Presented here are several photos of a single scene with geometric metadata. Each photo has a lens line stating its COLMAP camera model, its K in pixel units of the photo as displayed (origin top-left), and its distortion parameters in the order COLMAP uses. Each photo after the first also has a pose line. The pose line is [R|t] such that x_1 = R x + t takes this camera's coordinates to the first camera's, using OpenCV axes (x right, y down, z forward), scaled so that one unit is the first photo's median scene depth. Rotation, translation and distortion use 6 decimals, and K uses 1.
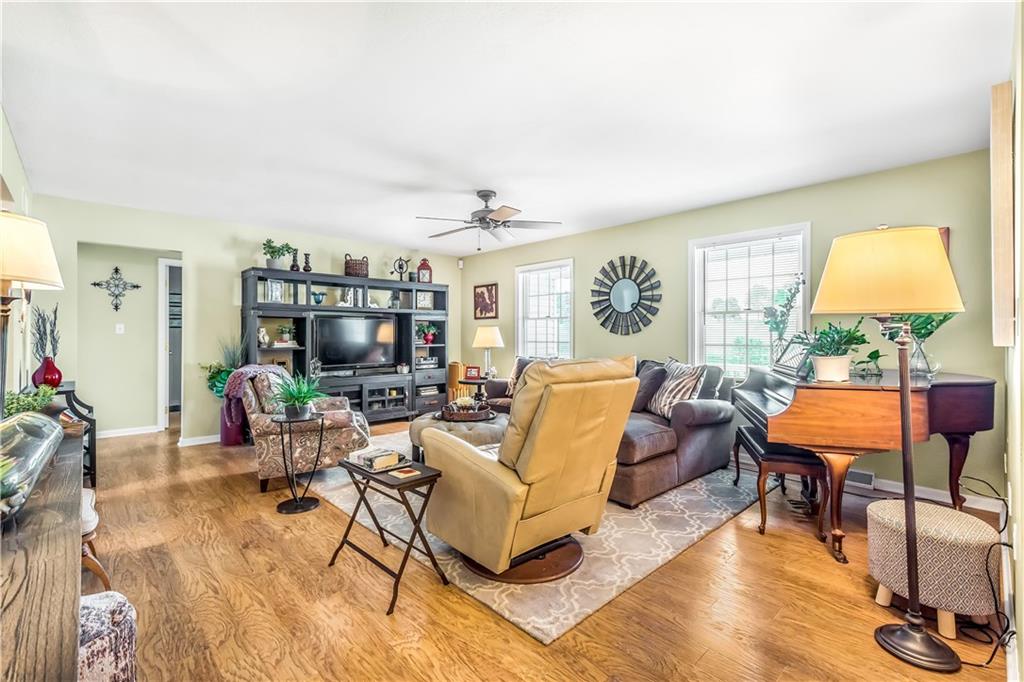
lens RADIAL K [[450.6, 0, 511.5], [0, 450.6, 336.0], [0, 0, 1]] dist [0.000816, 0.000140]
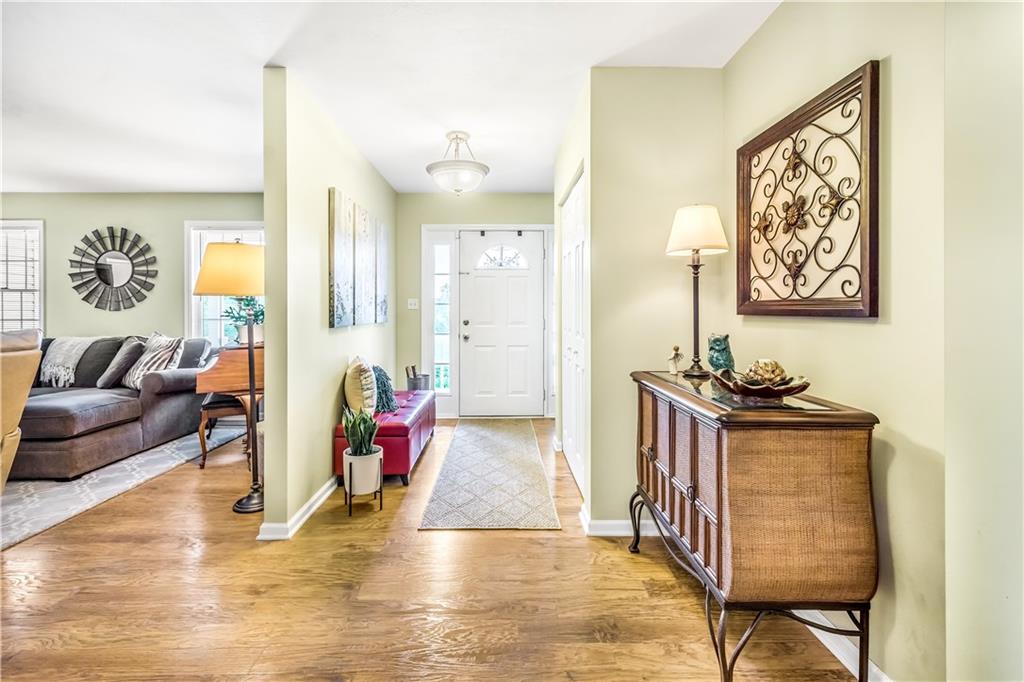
lens RADIAL K [[459.9, 0, 510.8], [0, 459.9, 310.4], [0, 0, 1]] dist [0.000533, 0.000104]
pose [[0.671539, -0.001017, 0.740969, 0.097622], [0.004081, 0.999989, -0.002326, 0.002497], [-0.740958, 0.004586, 0.671536, -0.263296]]
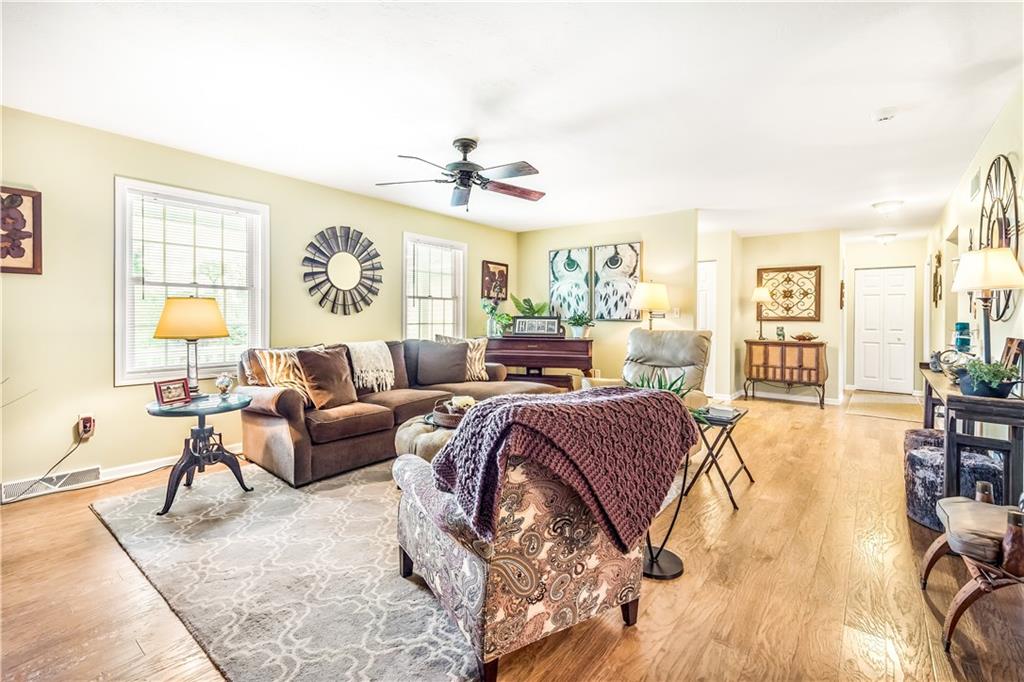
lens RADIAL K [[459.9, 0, 510.8], [0, 459.9, 310.4], [0, 0, 1]] dist [0.000533, 0.000104]
pose [[-0.142151, 0.013871, 0.989748, -0.715425], [-0.005481, 0.999875, -0.014800, 0.000133], [-0.989830, -0.007529, -0.142057, 0.824556]]
